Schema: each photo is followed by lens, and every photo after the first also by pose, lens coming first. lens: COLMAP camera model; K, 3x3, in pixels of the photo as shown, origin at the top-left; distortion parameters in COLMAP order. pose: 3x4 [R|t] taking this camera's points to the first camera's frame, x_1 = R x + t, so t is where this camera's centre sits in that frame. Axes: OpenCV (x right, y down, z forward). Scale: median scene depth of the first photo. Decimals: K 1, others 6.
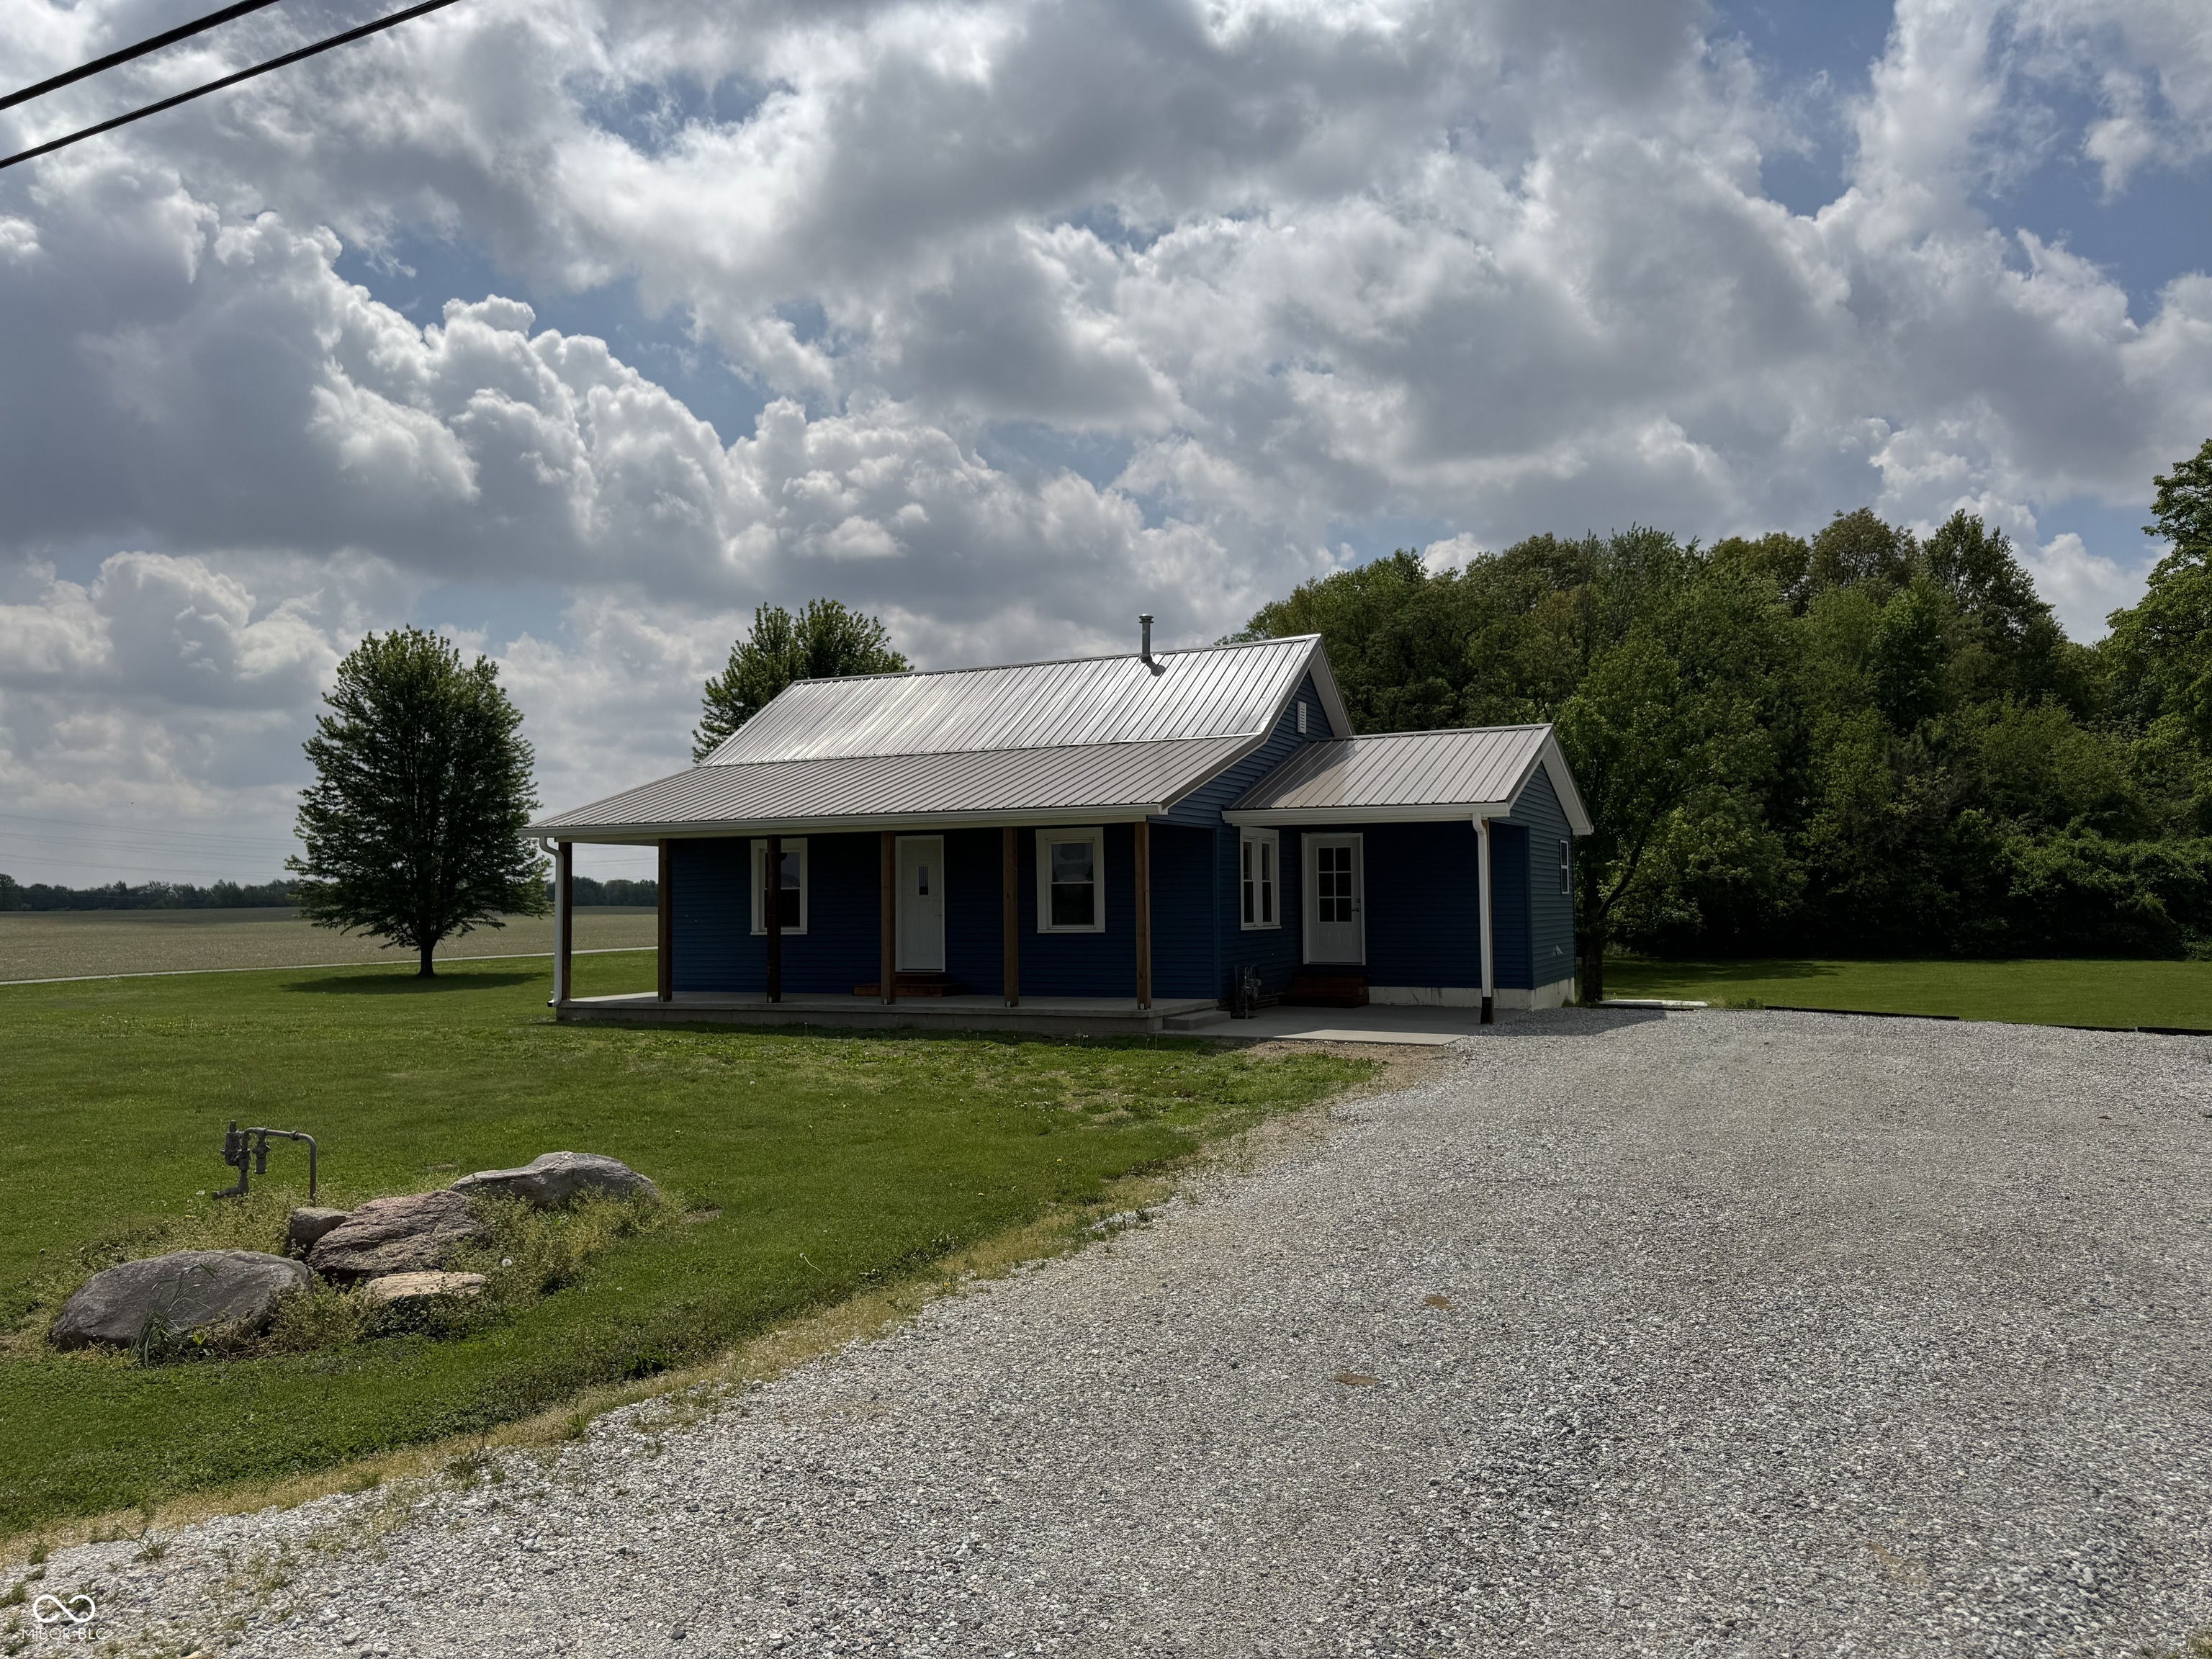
lens RADIAL K [[1587.9, 0, 1111.1], [0, 1587.9, 837.3], [0, 0, 1]] dist [0.004350, -0.011719]
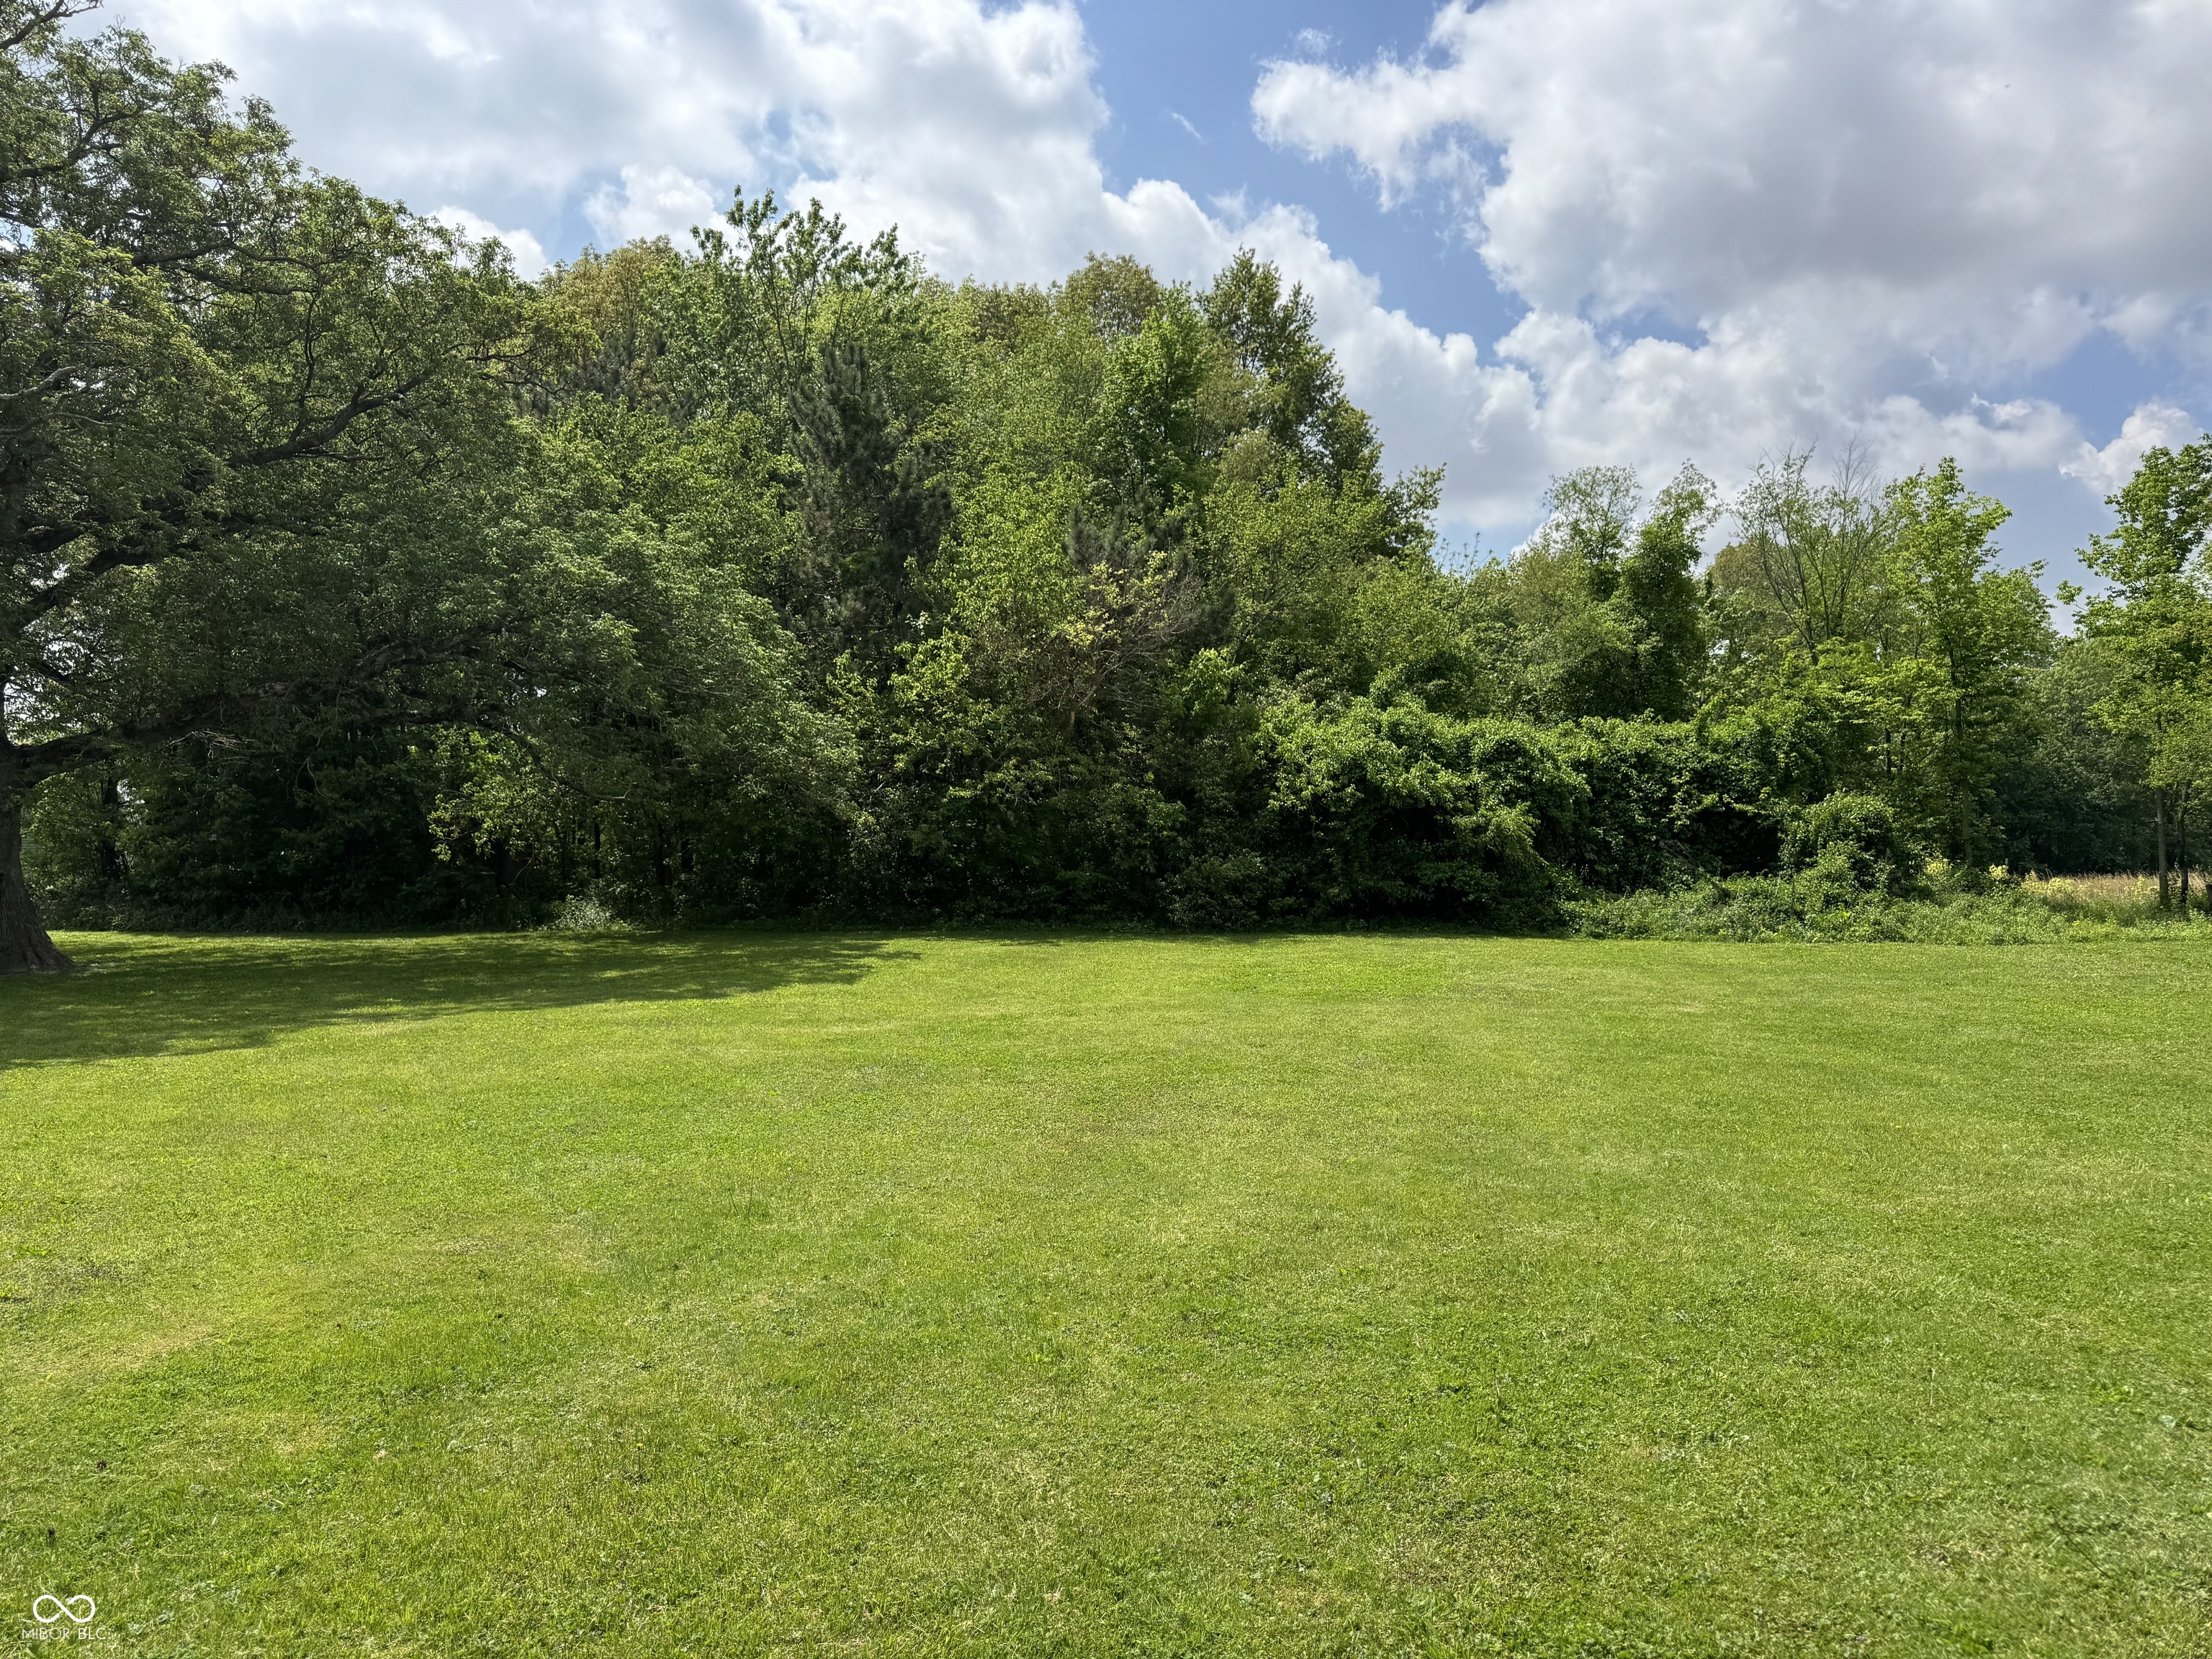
lens RADIAL K [[1587.9, 0, 1105.9], [0, 1587.9, 825.9], [0, 0, 1]] dist [0.004350, -0.011719]
pose [[0.930766, 0.022896, 0.364899, 0.335546], [-0.030028, 0.999453, 0.013883, 0.037129], [-0.364381, -0.023879, 0.930944, 0.550963]]
